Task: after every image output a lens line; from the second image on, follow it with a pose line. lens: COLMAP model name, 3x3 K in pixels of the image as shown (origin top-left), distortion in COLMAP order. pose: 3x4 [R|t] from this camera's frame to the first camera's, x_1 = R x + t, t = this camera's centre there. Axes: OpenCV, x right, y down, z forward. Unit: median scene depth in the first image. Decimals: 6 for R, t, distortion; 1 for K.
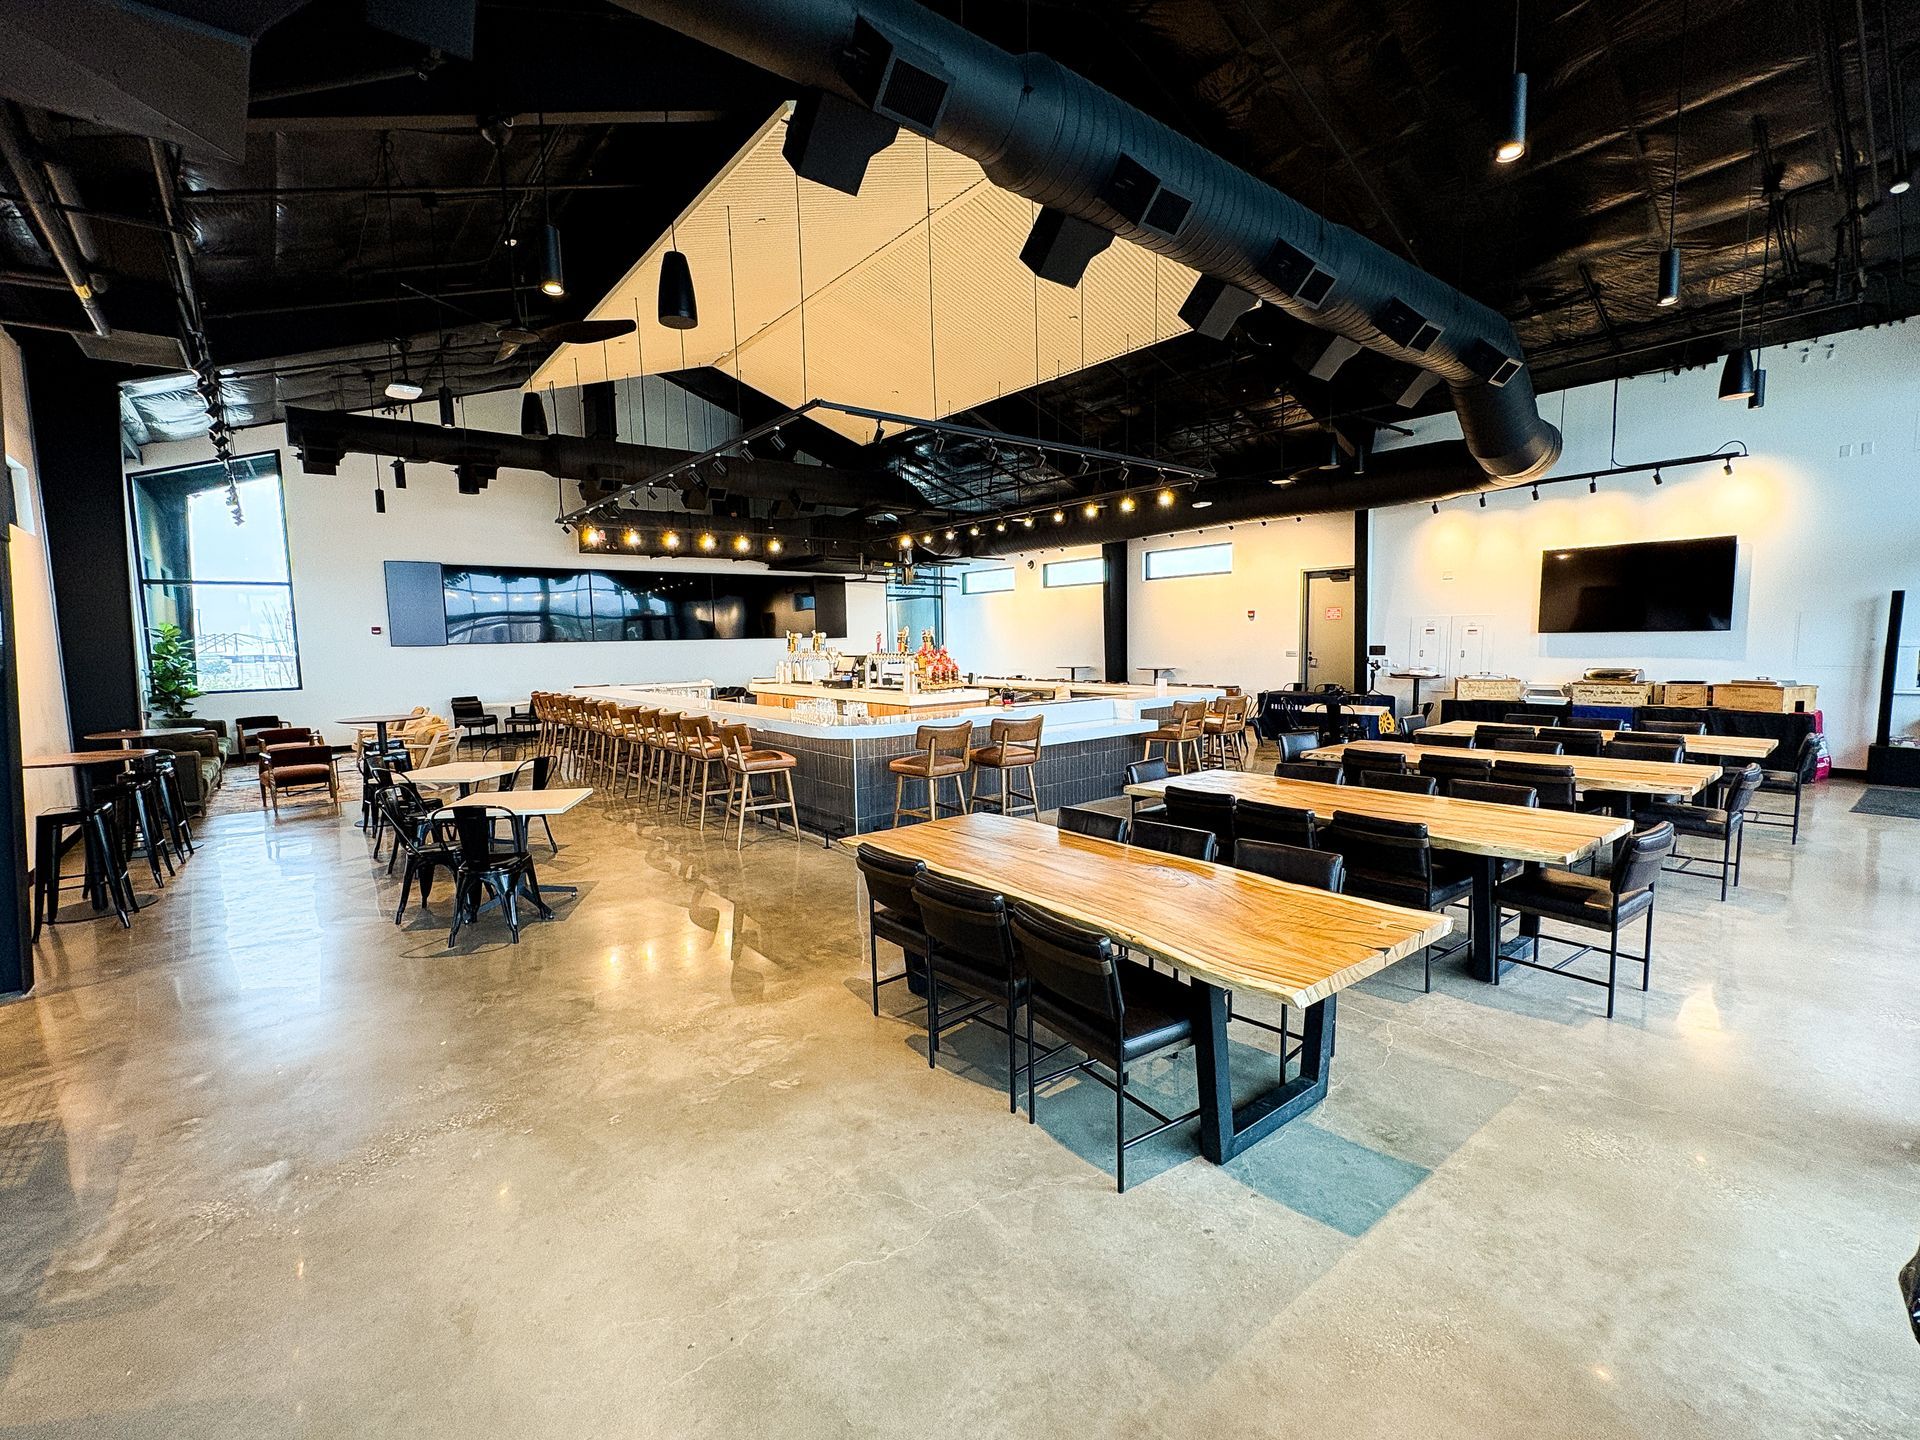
lens RADIAL K [[843.2, 0, 960.0], [0, 843.2, 720.0], [0, 0, 1]] dist [-0.000750, -0.000292]
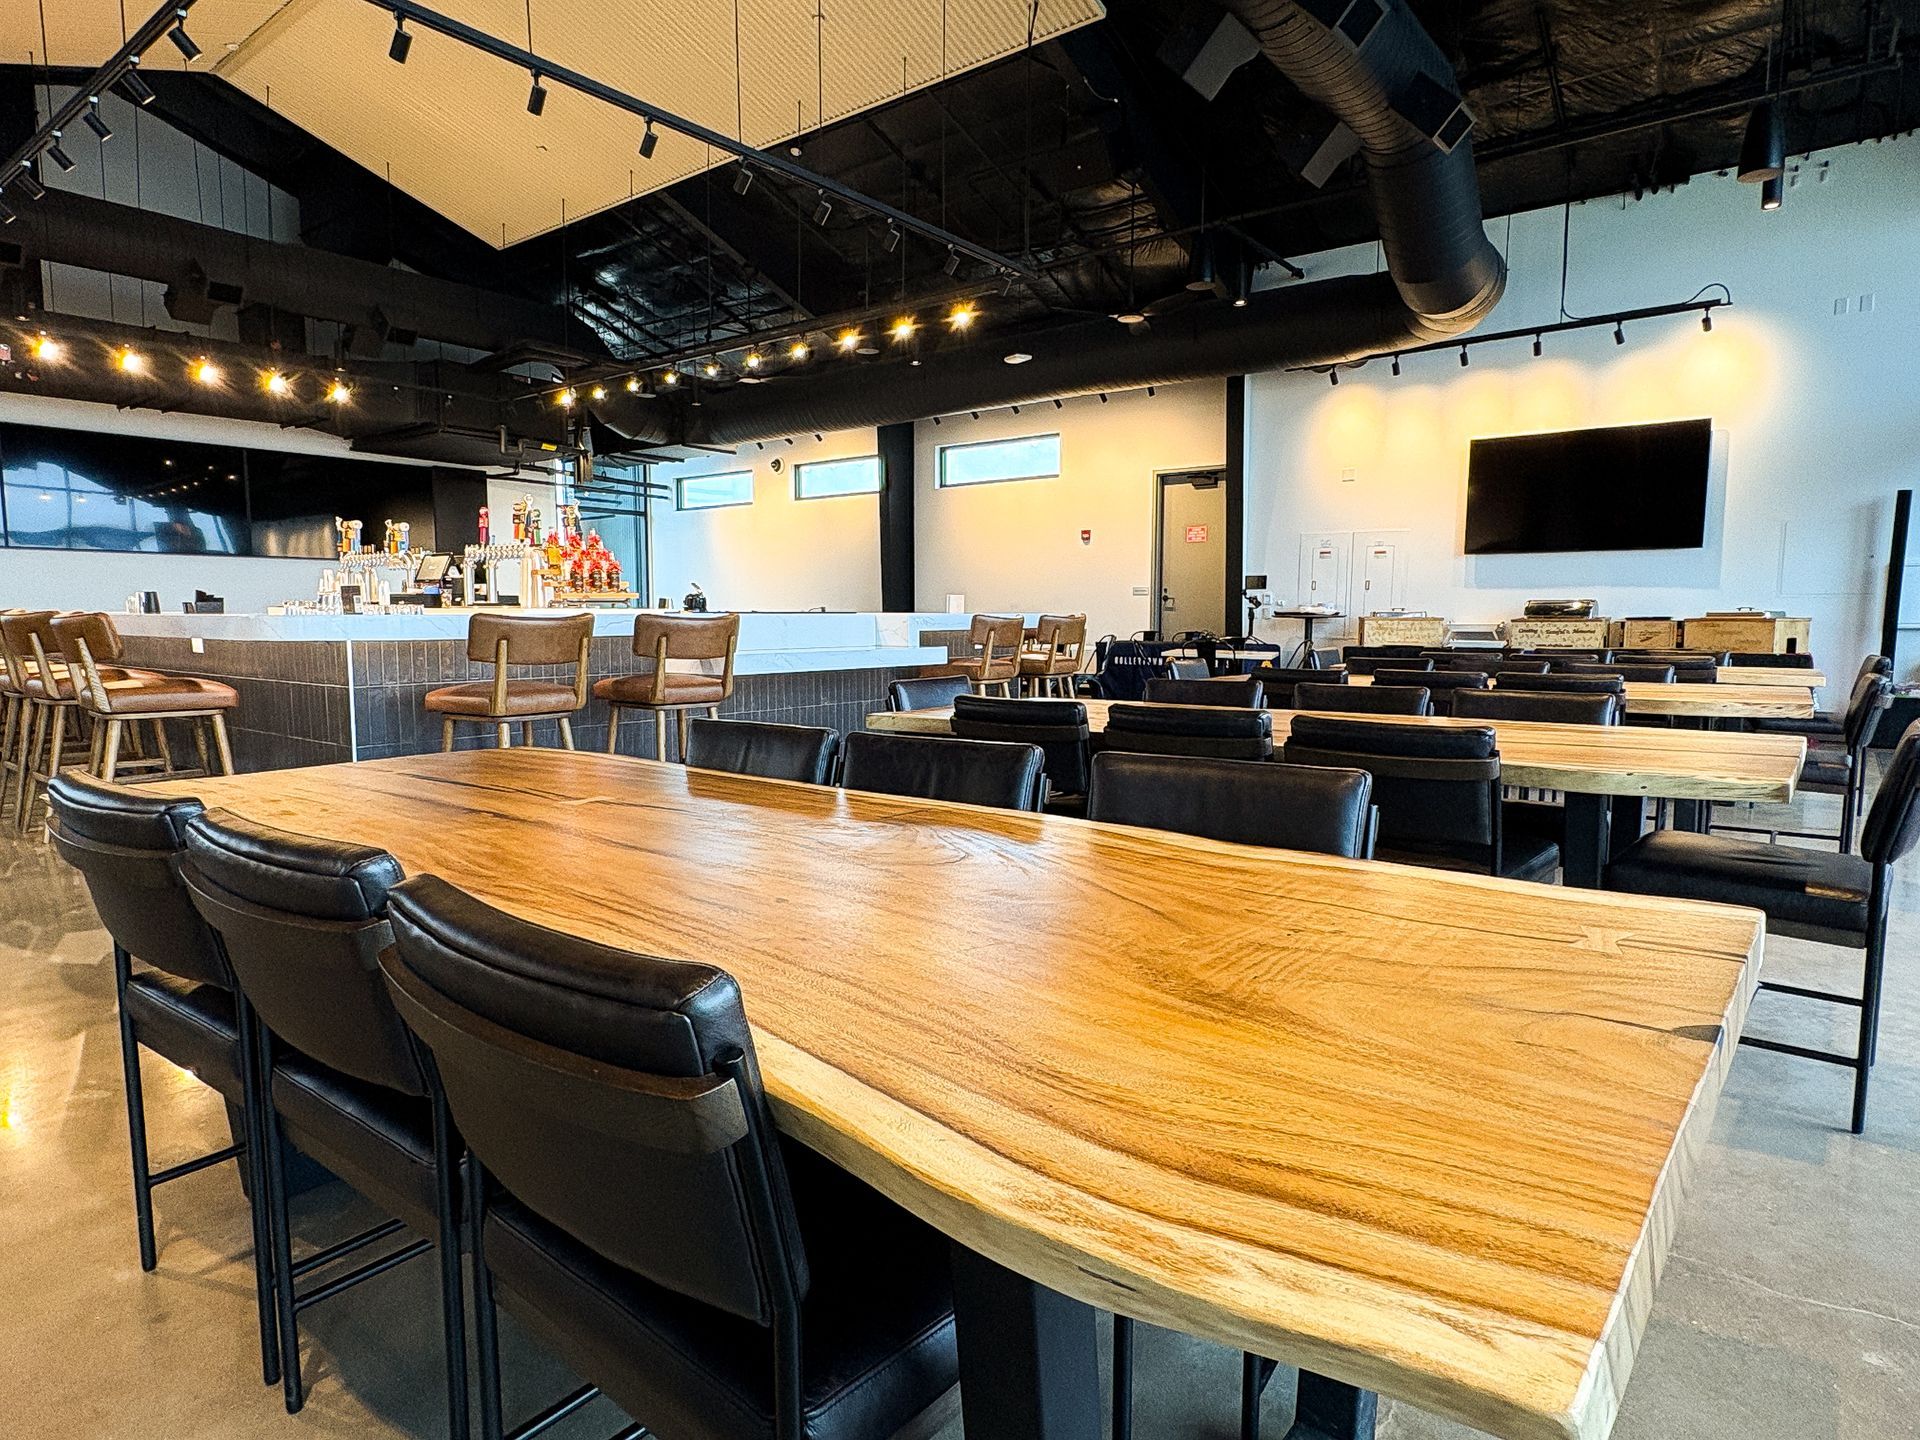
lens RADIAL K [[1095.5, 0, 960.0], [0, 1095.5, 720.0], [0, 0, 1]] dist [-0.002030, 0.000825]
pose [[0.974858, 0.000556, 0.222824, 0.054267], [0.000697, 0.999984, -0.005542, 0.045223], [-0.222824, 0.005558, 0.974843, 0.183033]]
